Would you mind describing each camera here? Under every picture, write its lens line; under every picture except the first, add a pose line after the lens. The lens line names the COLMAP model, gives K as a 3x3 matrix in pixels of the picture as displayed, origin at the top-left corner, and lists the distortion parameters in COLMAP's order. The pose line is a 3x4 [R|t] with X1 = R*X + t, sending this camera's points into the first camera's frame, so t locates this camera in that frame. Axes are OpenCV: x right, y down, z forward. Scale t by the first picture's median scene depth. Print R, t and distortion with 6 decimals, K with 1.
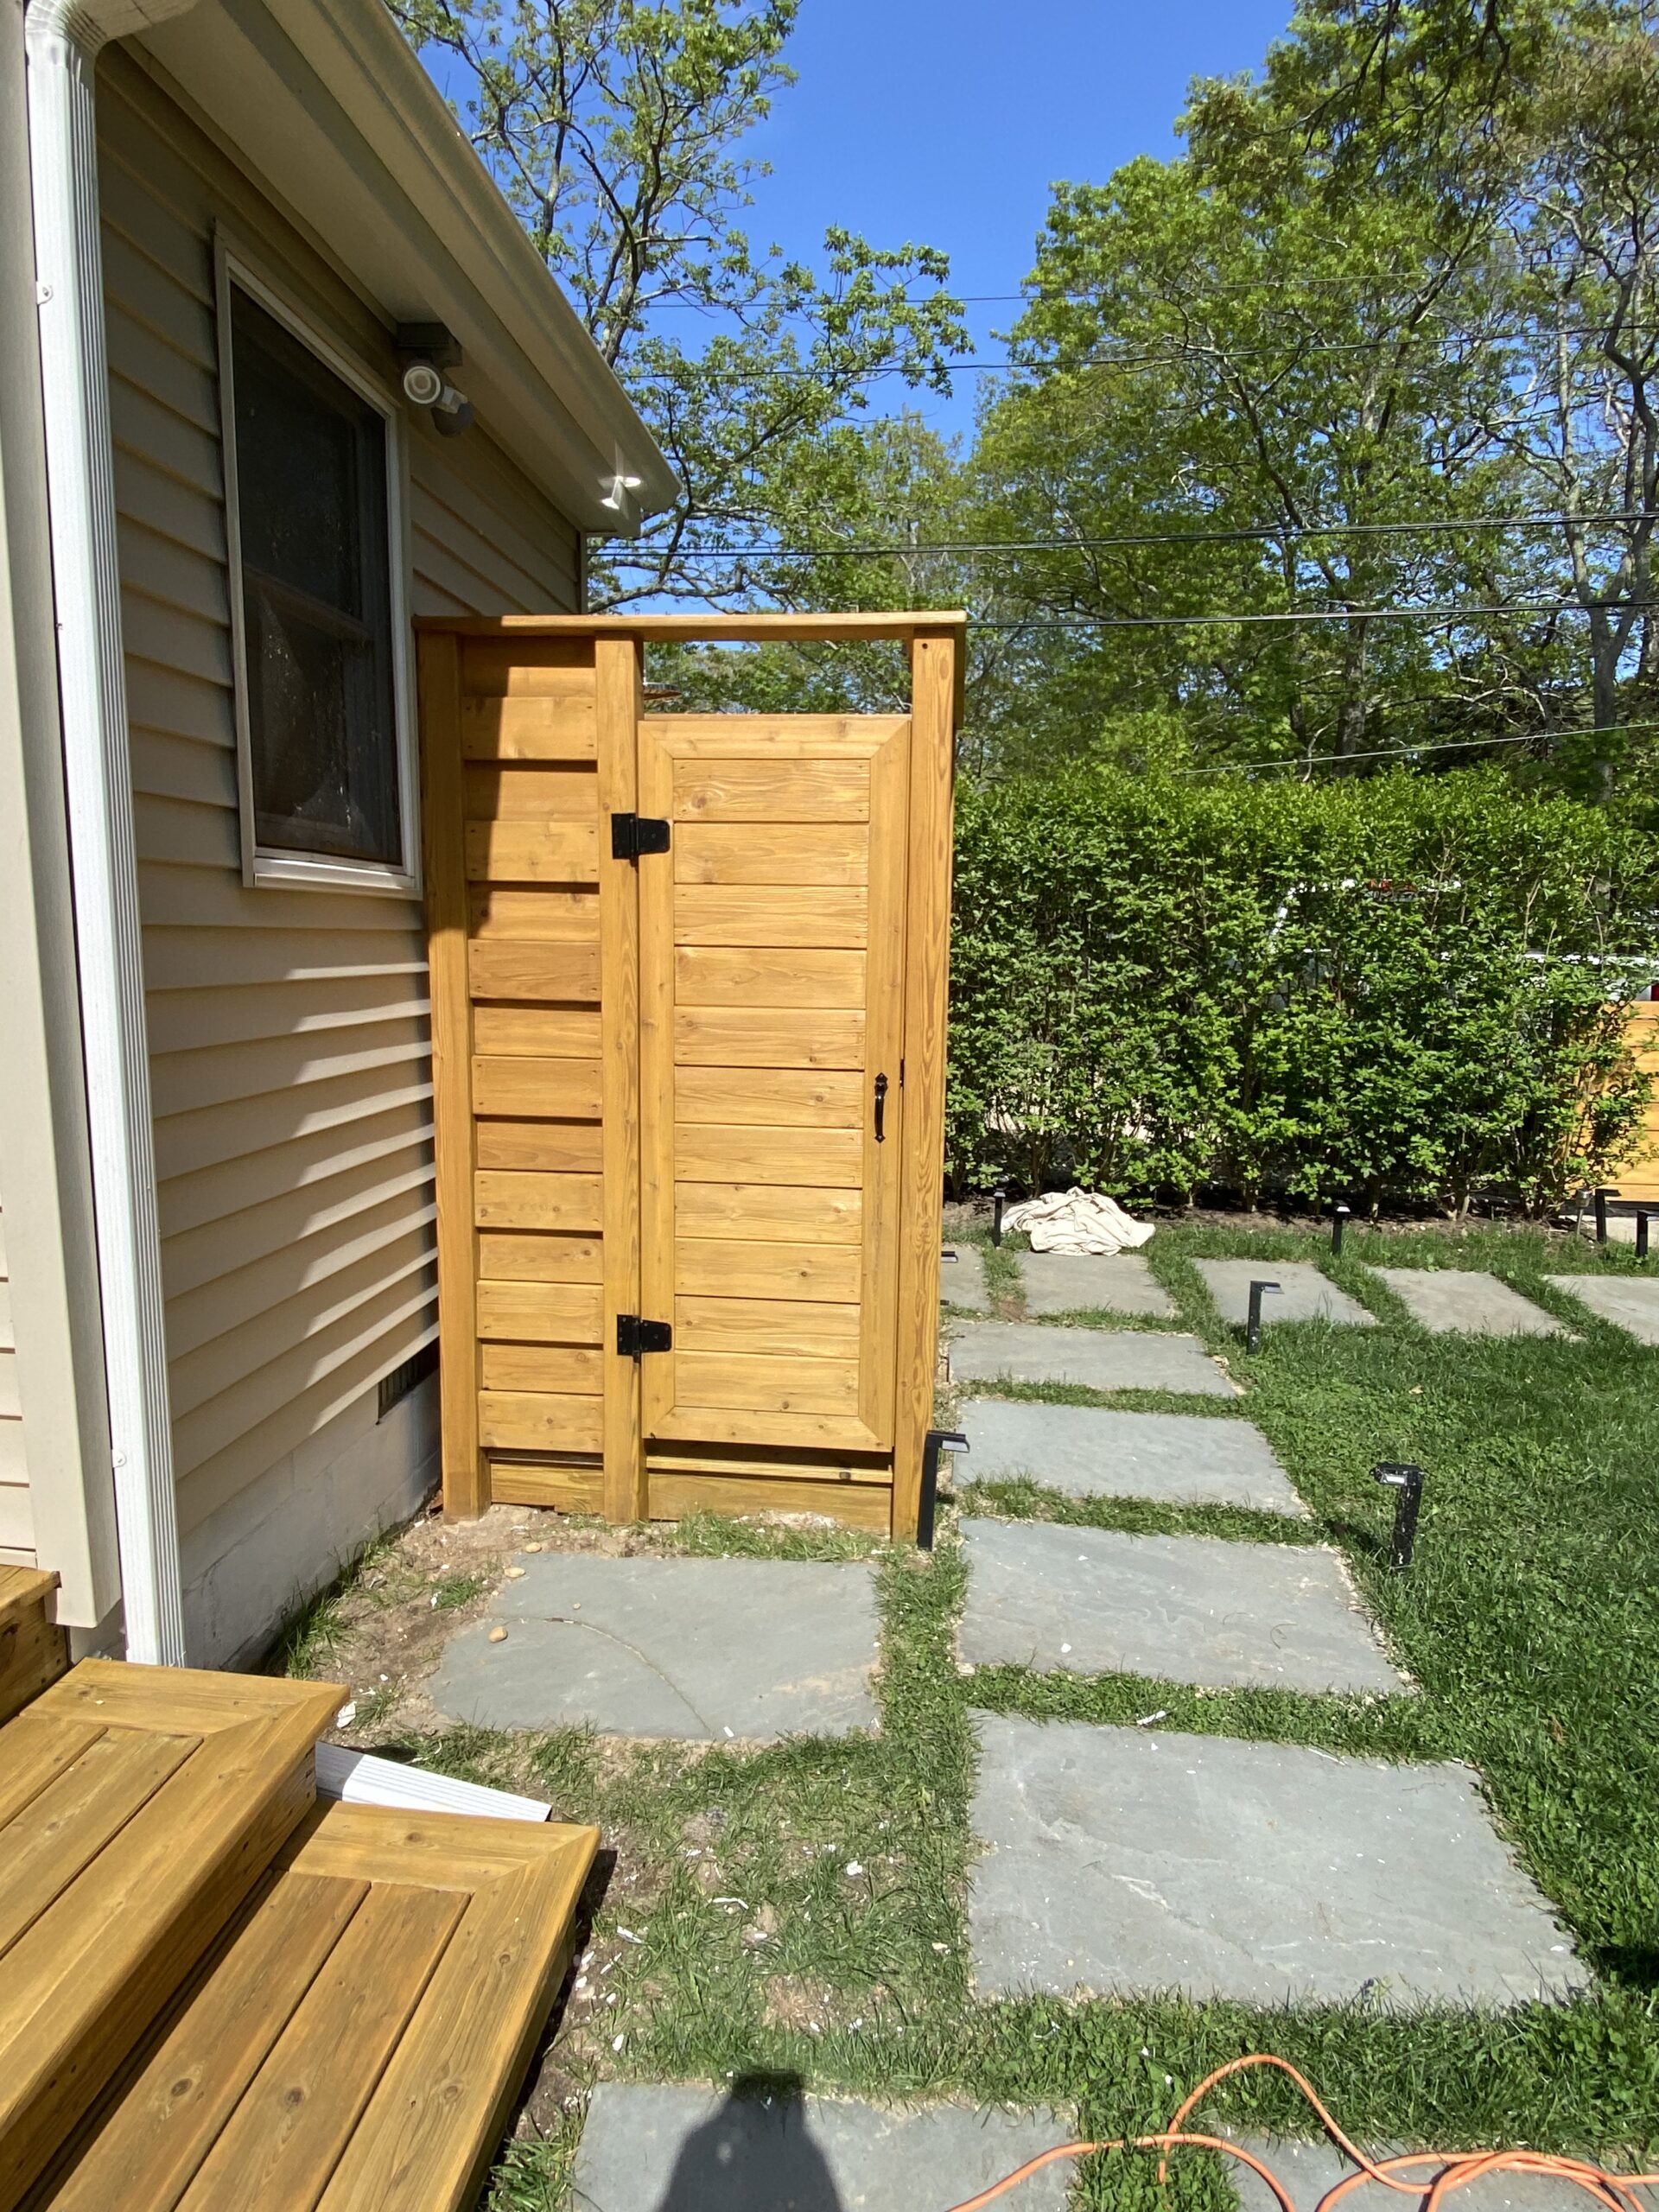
lens RADIAL K [[1183.2, 0, 829.1], [0, 1183.2, 1106.0], [0, 0, 1]] dist [-0.001747, -0.000185]
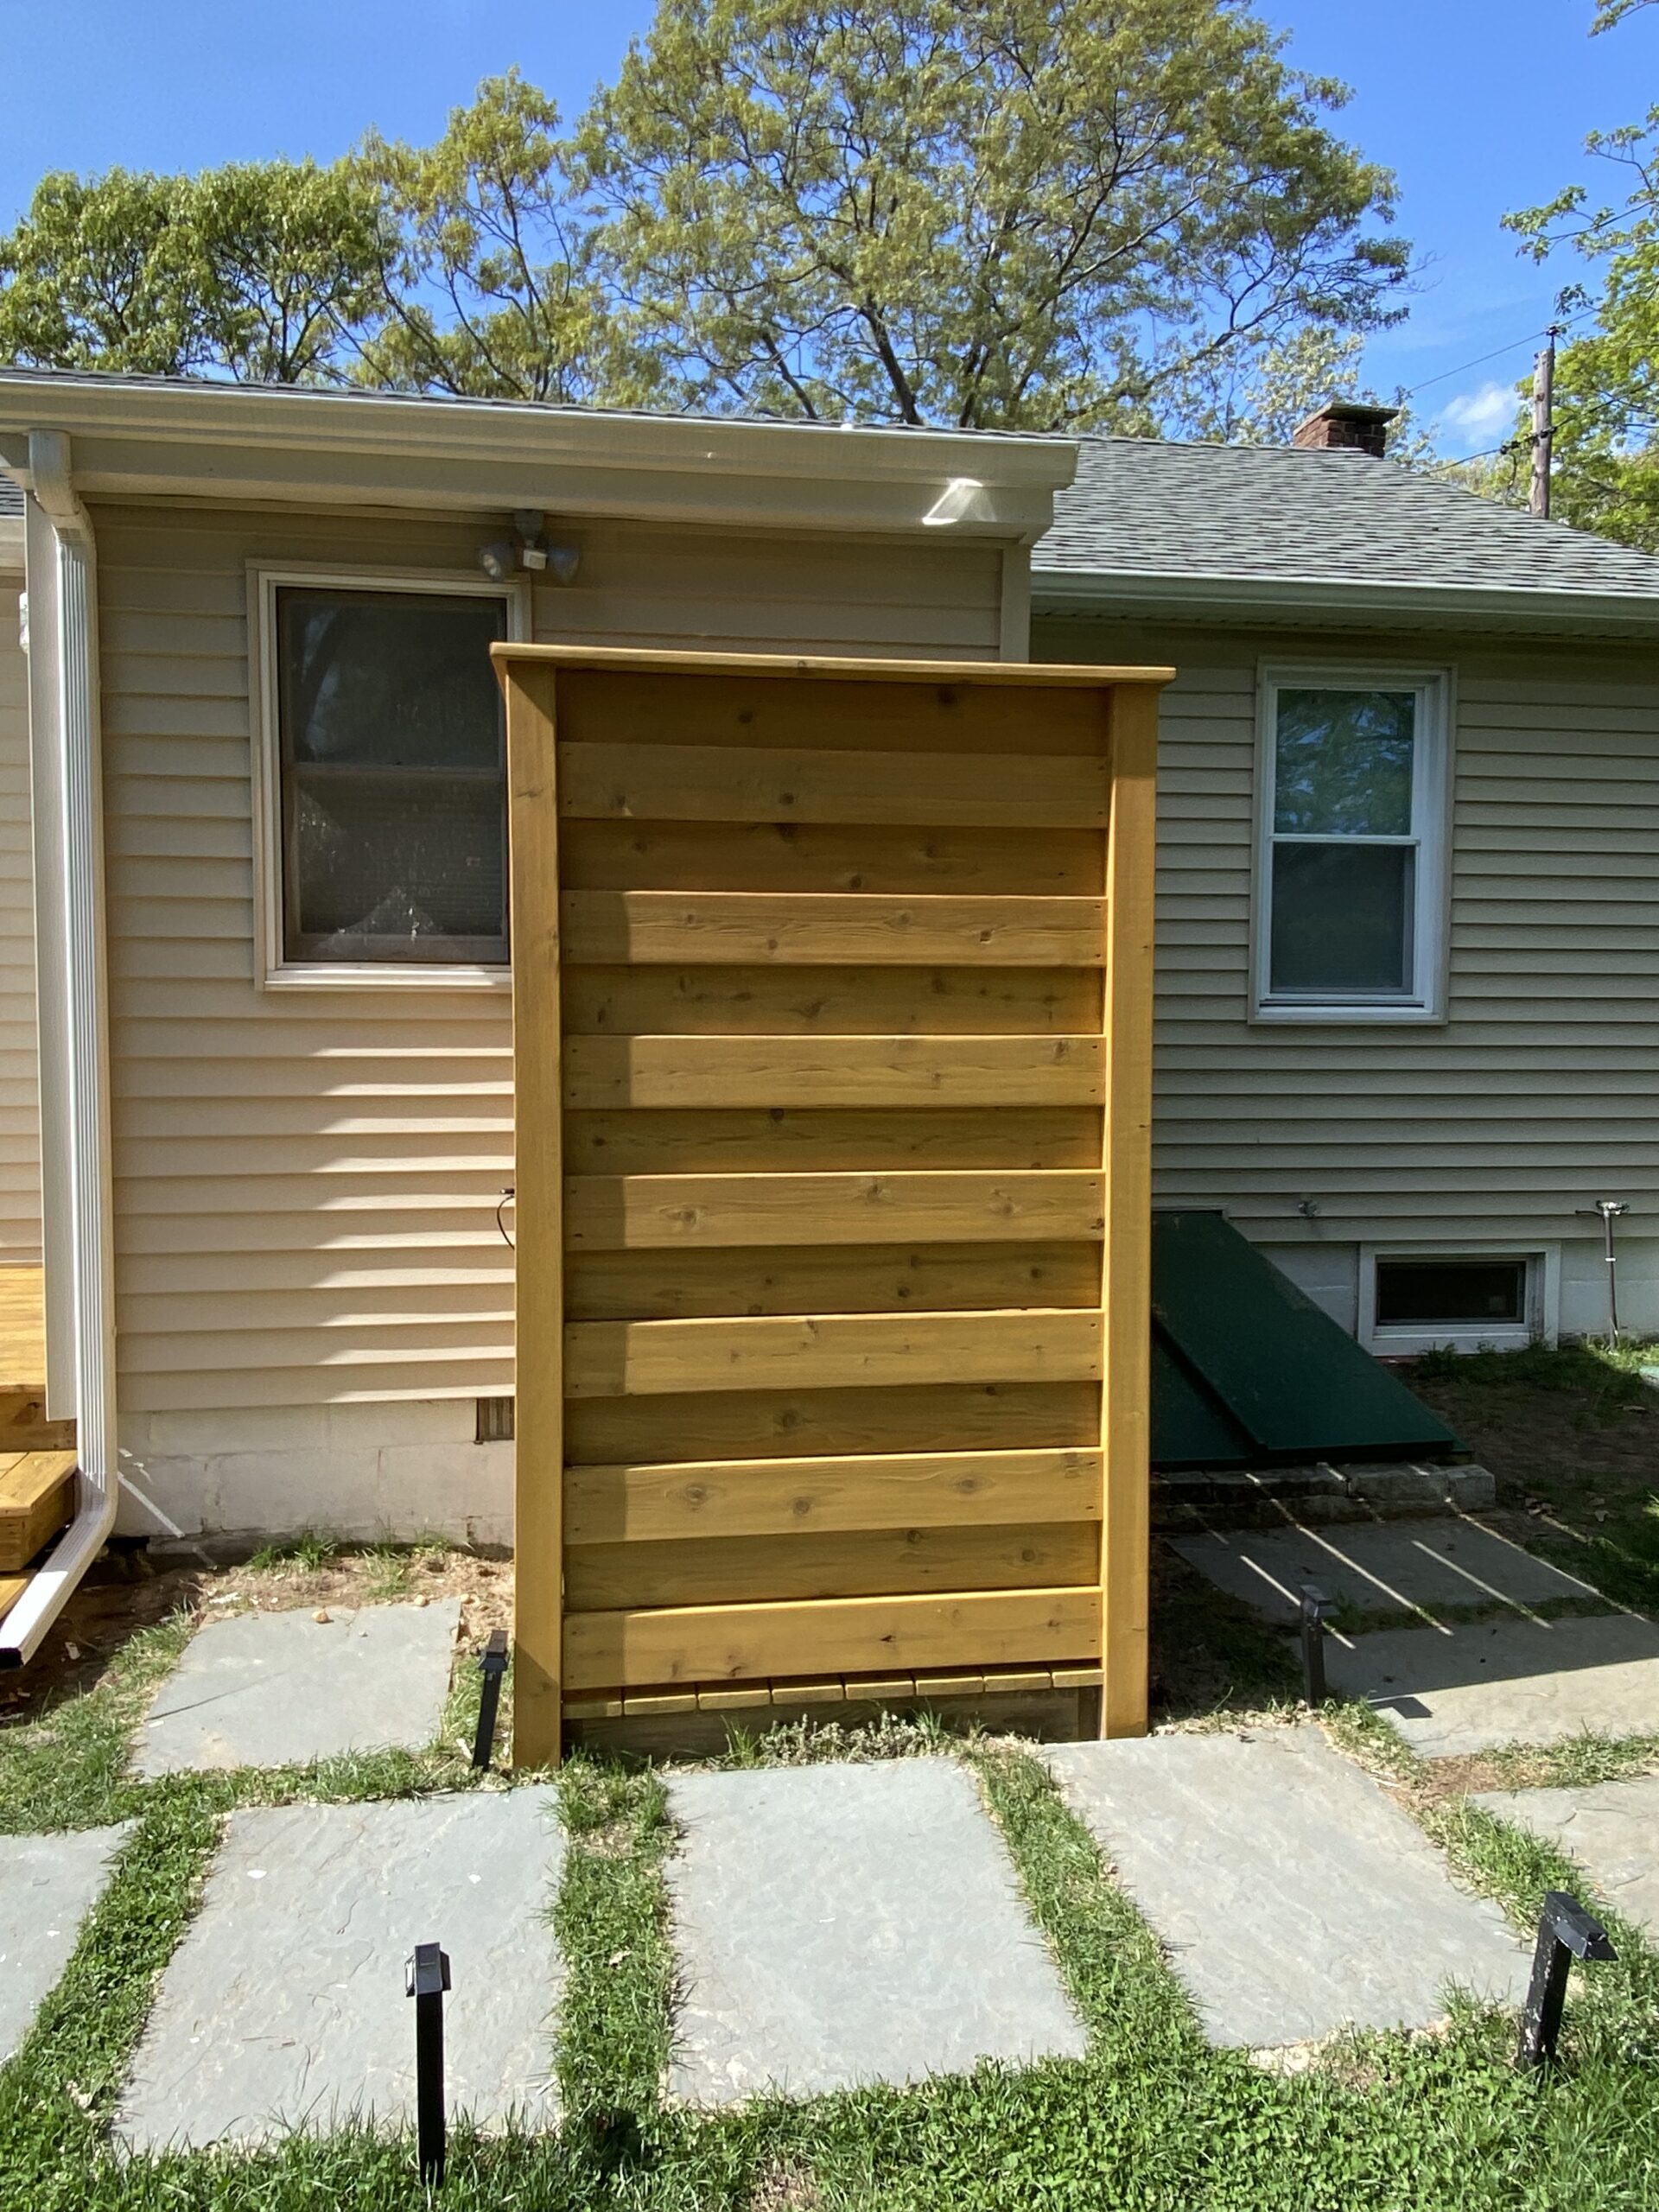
lens RADIAL K [[1541.7, 0, 827.6], [0, 1541.7, 1100.5], [0, 0, 1]] dist [0.044275, 0.001260]
pose [[0.265728, 0.040591, -0.963193, 1.261276], [-0.140108, 0.990131, 0.003073, -0.126718], [0.953812, 0.134134, 0.268793, 0.962342]]
